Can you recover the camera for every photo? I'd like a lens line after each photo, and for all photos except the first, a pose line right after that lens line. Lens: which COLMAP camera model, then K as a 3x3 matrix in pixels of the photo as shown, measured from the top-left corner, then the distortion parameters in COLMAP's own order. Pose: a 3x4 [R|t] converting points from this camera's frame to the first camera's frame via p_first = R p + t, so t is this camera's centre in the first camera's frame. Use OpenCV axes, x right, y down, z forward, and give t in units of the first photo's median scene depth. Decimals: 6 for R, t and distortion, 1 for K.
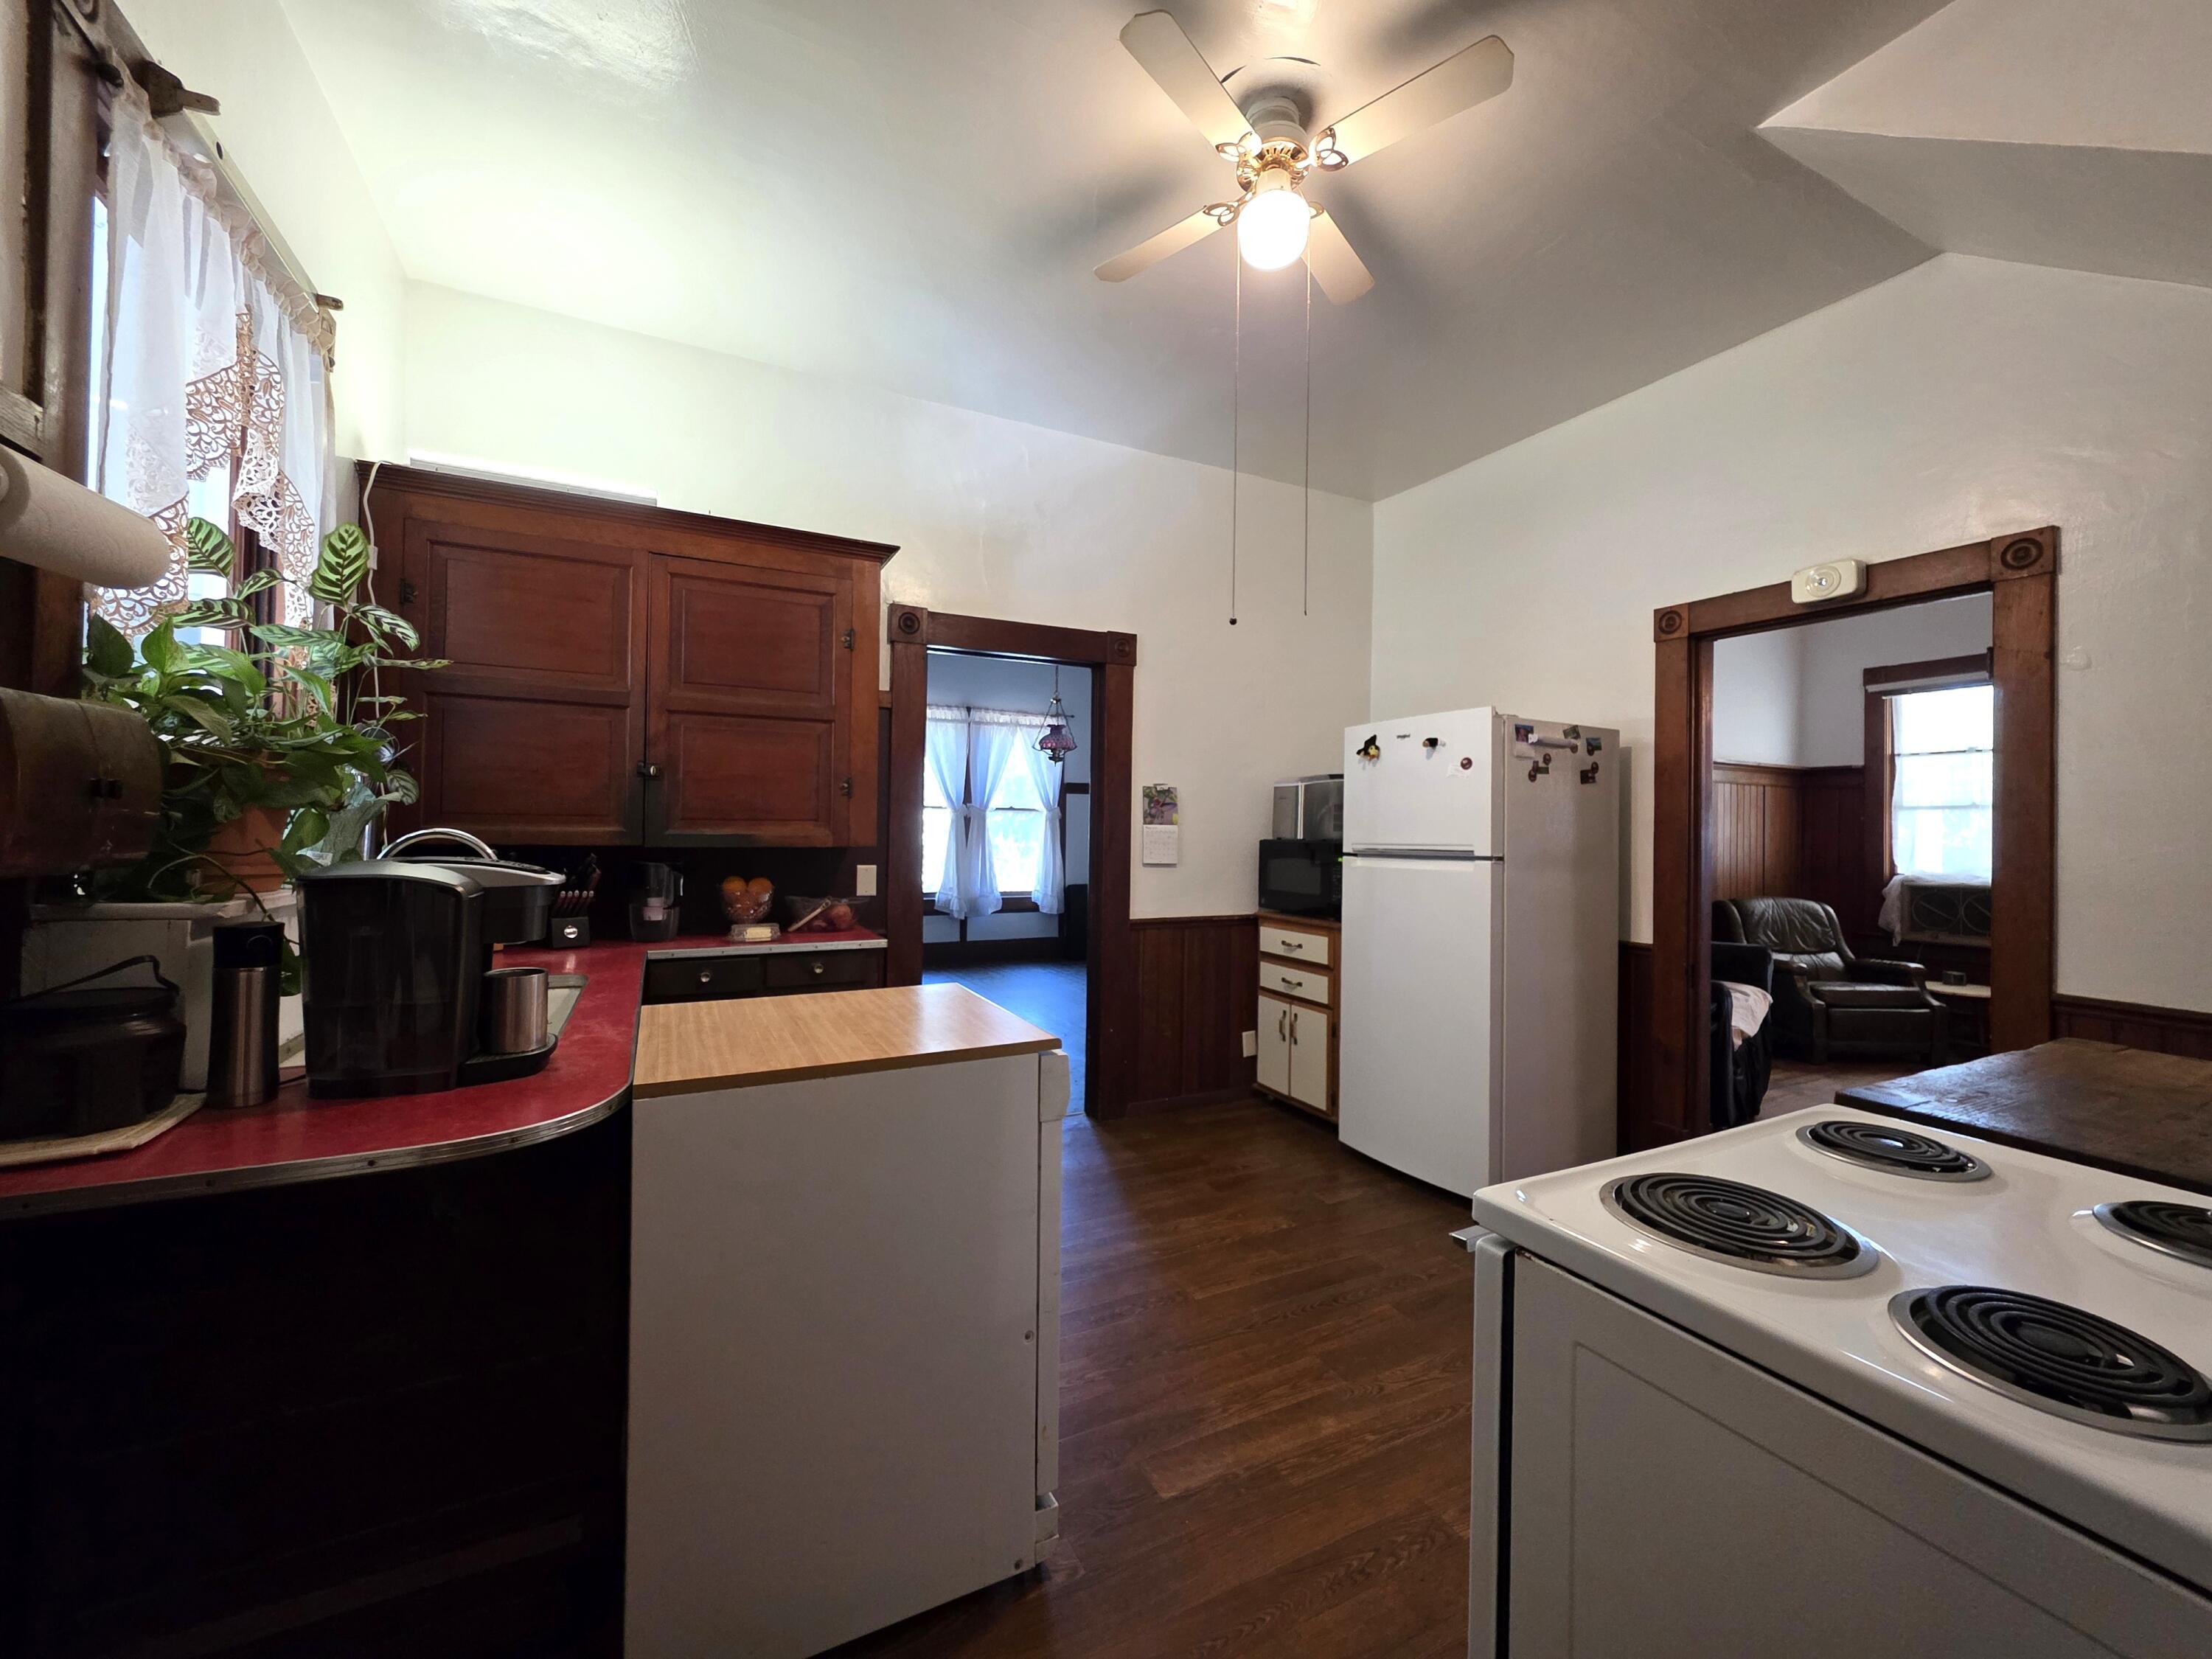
lens RADIAL K [[881.3, 0, 1102.9], [0, 881.3, 819.1], [0, 0, 1]] dist [-0.003316, 0.001476]
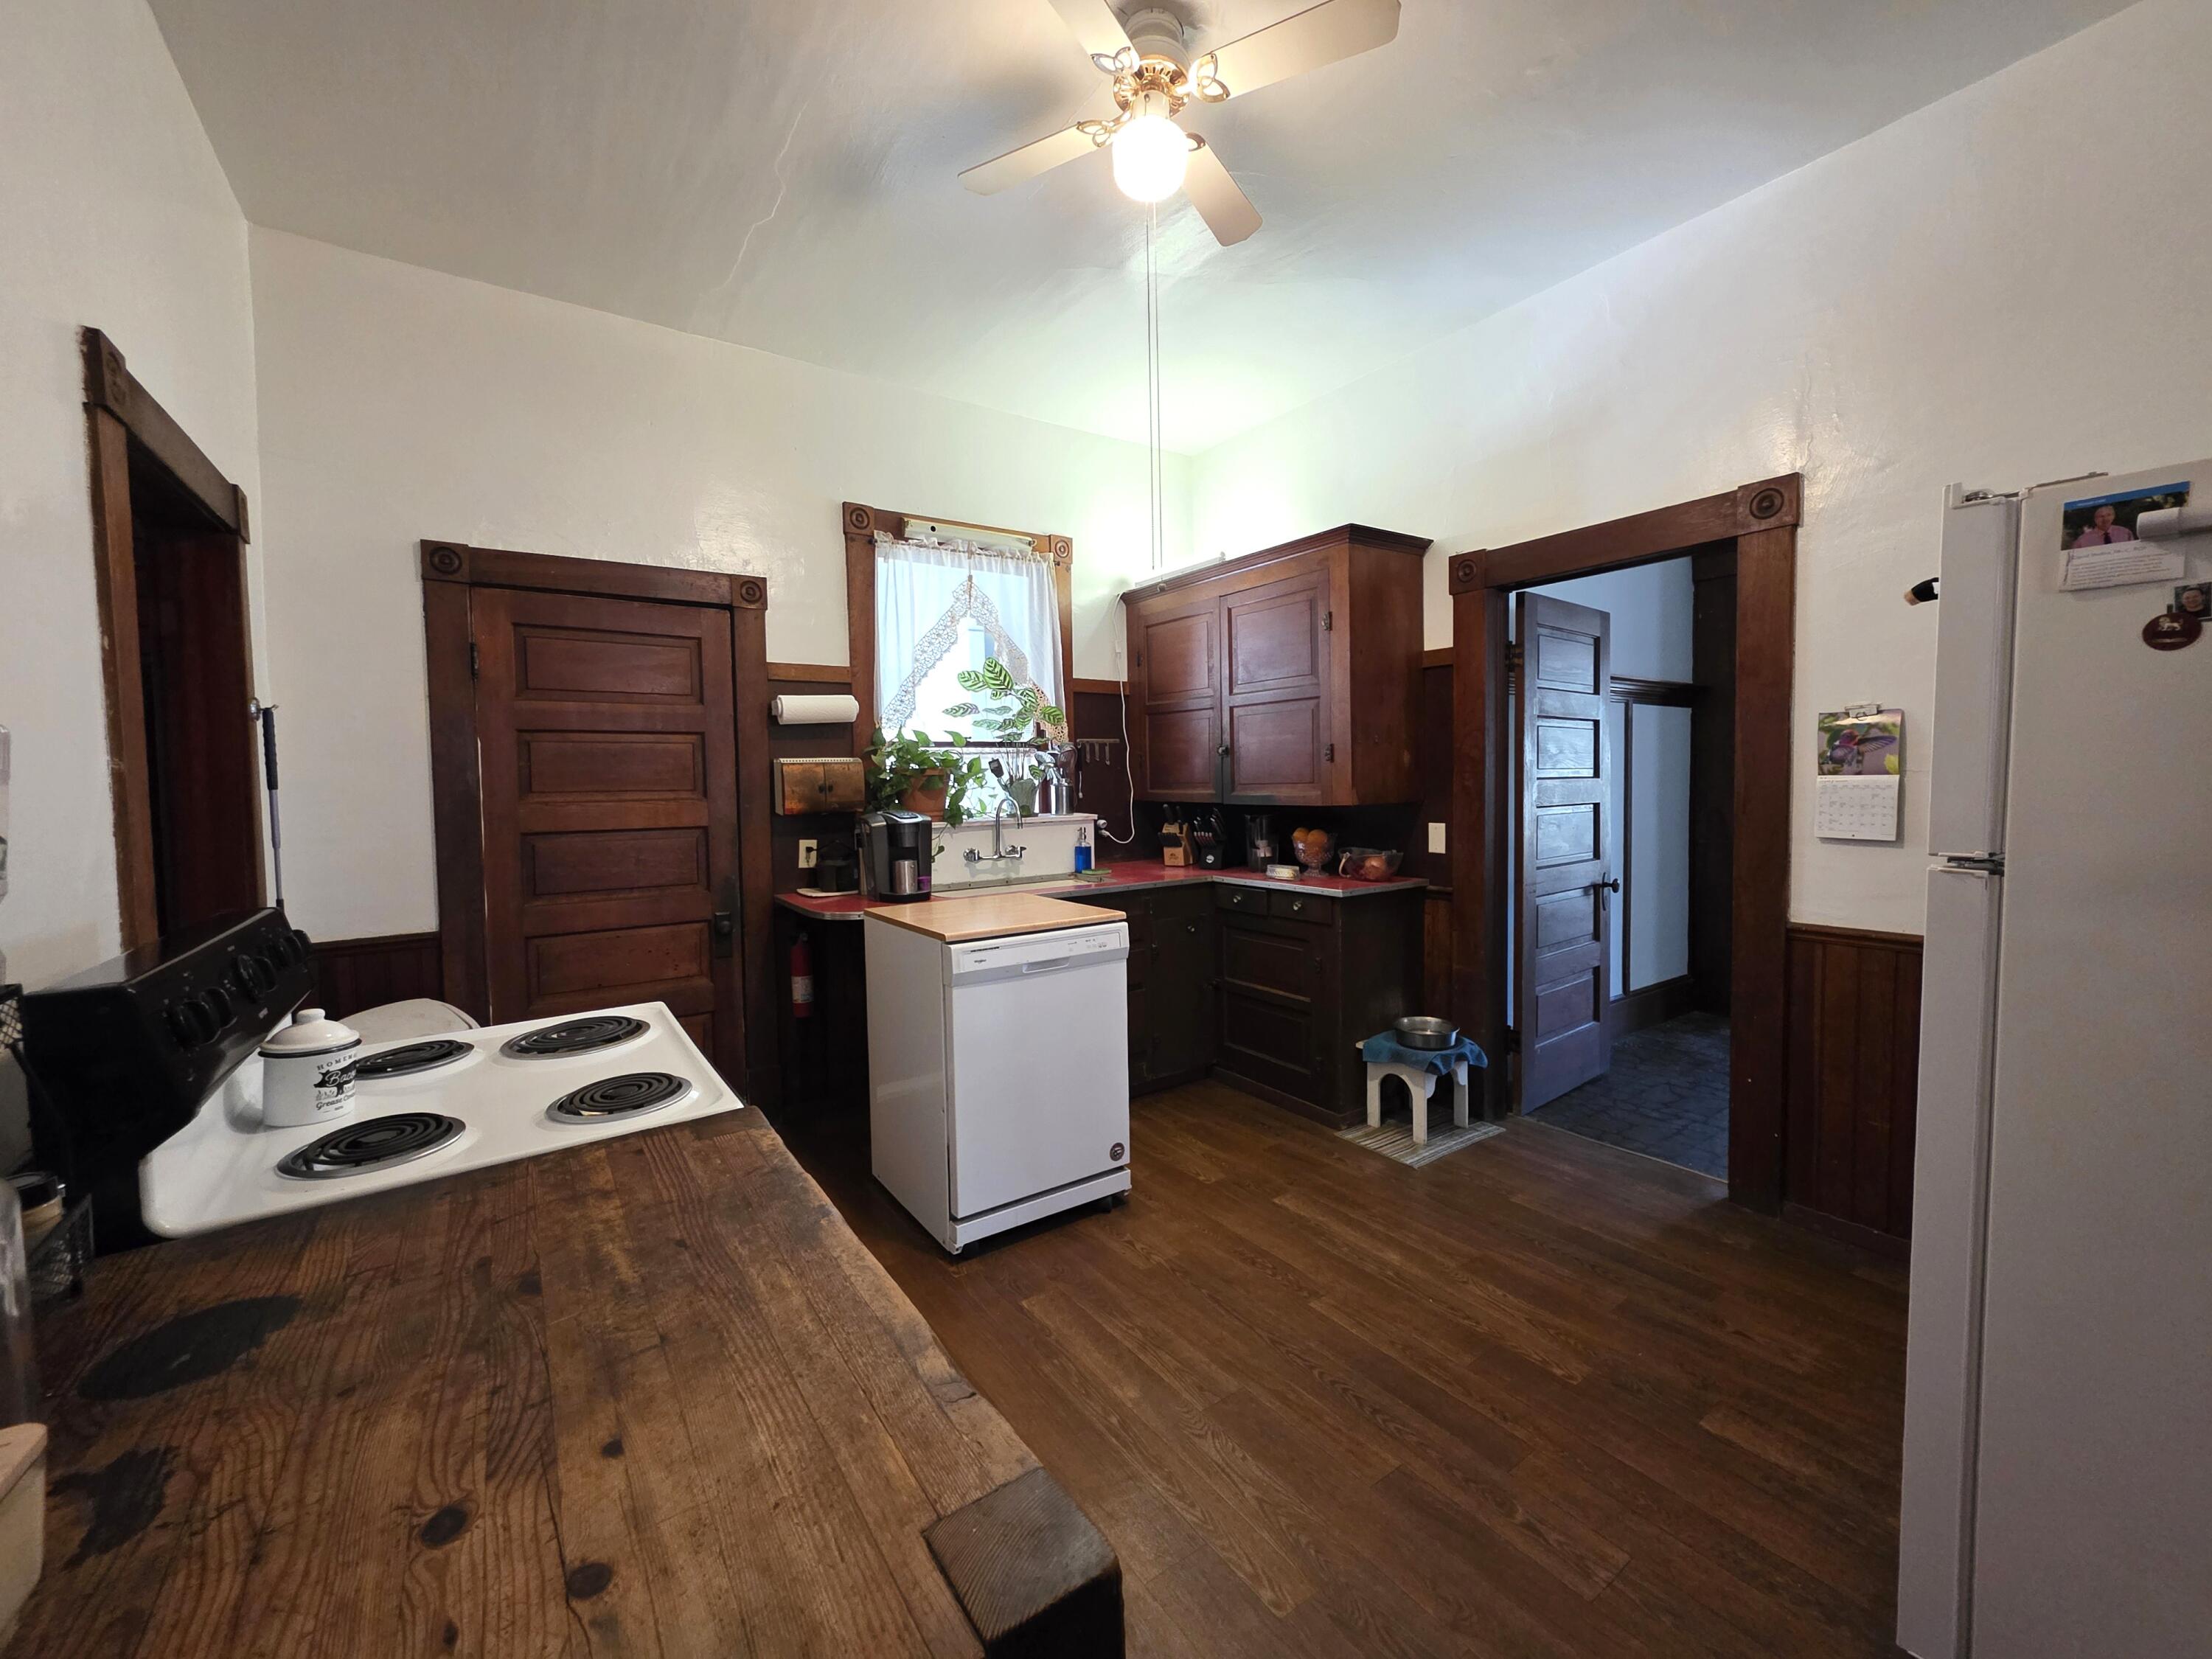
lens RADIAL K [[881.3, 0, 1116.2], [0, 881.3, 822.5], [0, 0, 1]] dist [-0.003316, 0.001476]
pose [[0.142026, 0.035740, -0.989218, 0.871015], [0.033208, 0.998613, 0.040847, -0.003645], [0.989306, -0.038651, 0.140642, 0.617260]]
